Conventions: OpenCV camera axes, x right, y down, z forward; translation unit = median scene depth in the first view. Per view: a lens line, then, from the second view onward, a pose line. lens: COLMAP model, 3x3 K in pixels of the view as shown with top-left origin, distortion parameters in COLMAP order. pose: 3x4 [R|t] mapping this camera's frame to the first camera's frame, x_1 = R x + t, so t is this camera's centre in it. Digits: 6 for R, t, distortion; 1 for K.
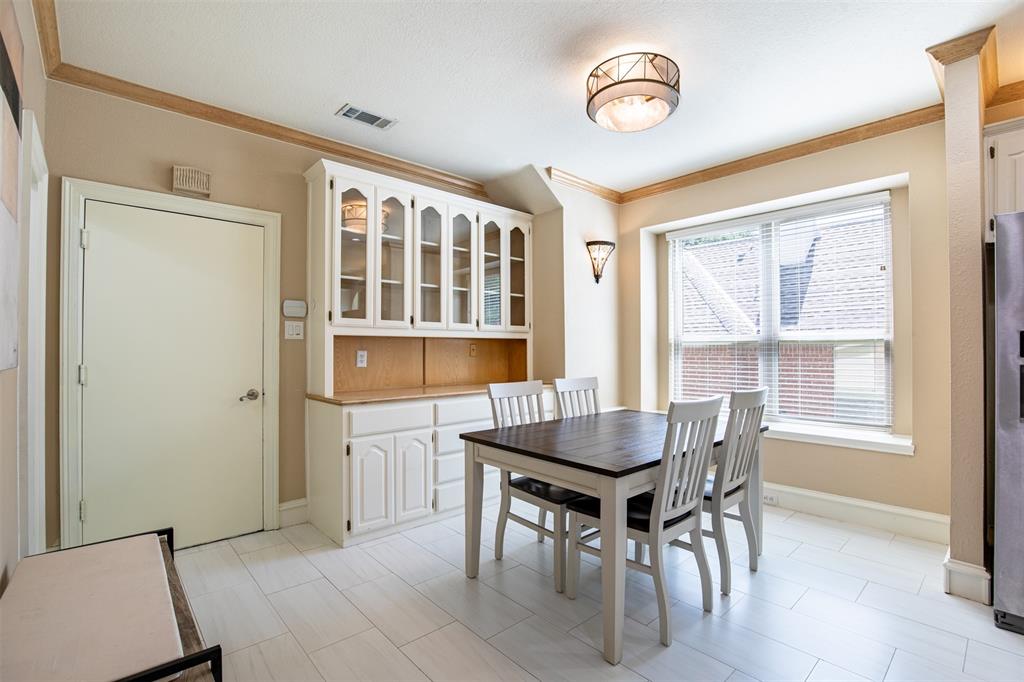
lens RADIAL K [[469.4, 0, 514.0], [0, 469.4, 345.9], [0, 0, 1]] dist [-0.028632, 0.001938]
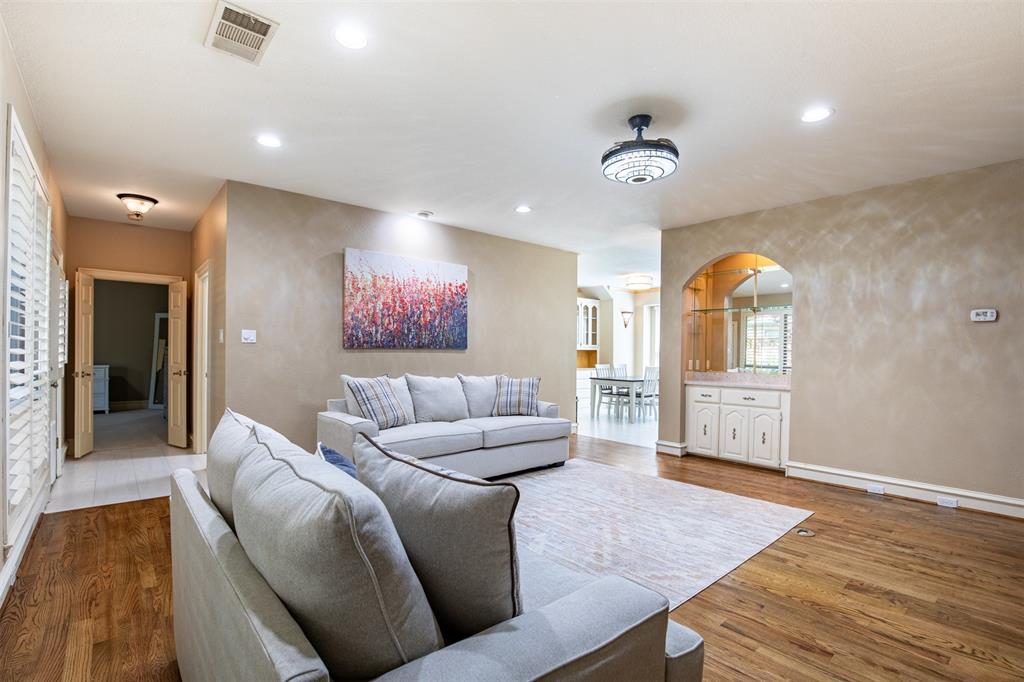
lens RADIAL K [[469.4, 0, 512.0], [0, 469.4, 352.0], [0, 0, 1]] dist [-0.028632, 0.001938]
pose [[0.999325, 0.016156, -0.032993, -0.401399], [-0.015965, 0.999854, 0.006065, -0.014785], [0.033086, -0.005534, 0.999437, -1.772535]]
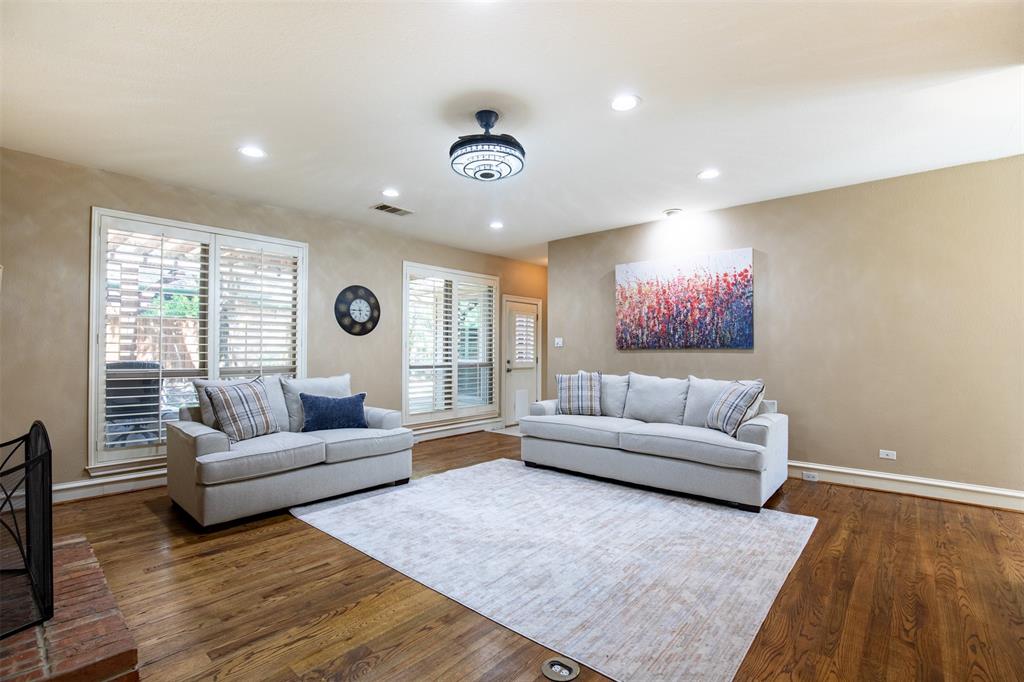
lens RADIAL K [[469.4, 0, 519.9], [0, 469.4, 342.0], [0, 0, 1]] dist [-0.028632, 0.001938]
pose [[0.120438, -0.013832, -0.992624, 0.561775], [0.003645, 0.999902, -0.013491, -0.014154], [0.992714, -0.001993, 0.120477, -1.019821]]
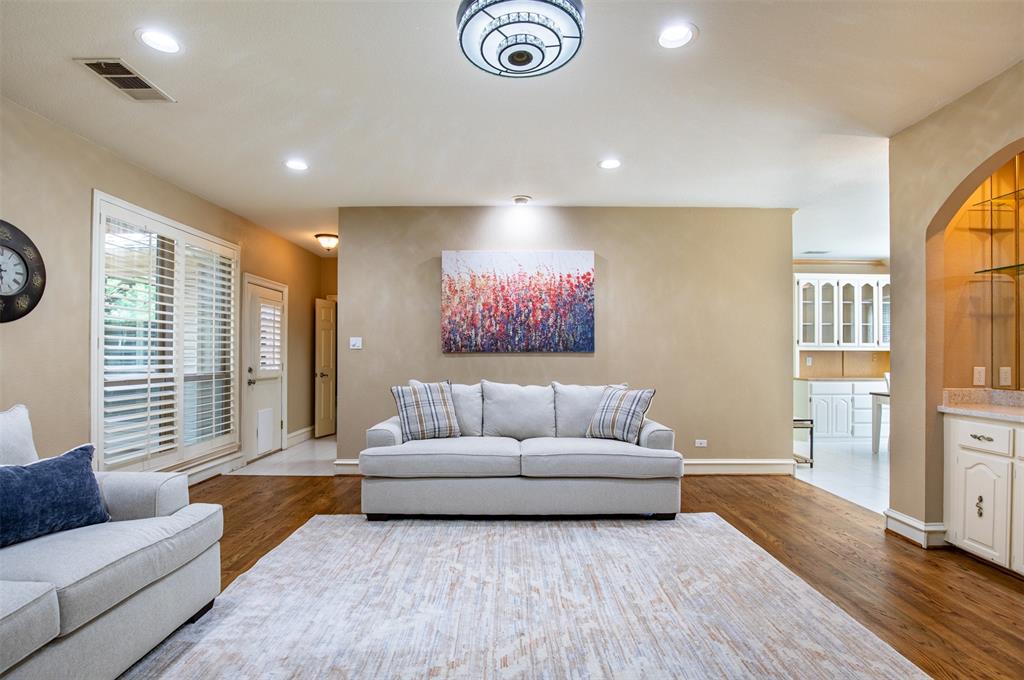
lens RADIAL K [[469.4, 0, 515.6], [0, 469.4, 349.8], [0, 0, 1]] dist [-0.028632, 0.001938]
pose [[0.741050, -0.001310, -0.671448, 0.086161], [-0.001198, 0.999994, -0.003274, -0.013889], [0.671448, 0.003231, 0.741044, -1.321582]]
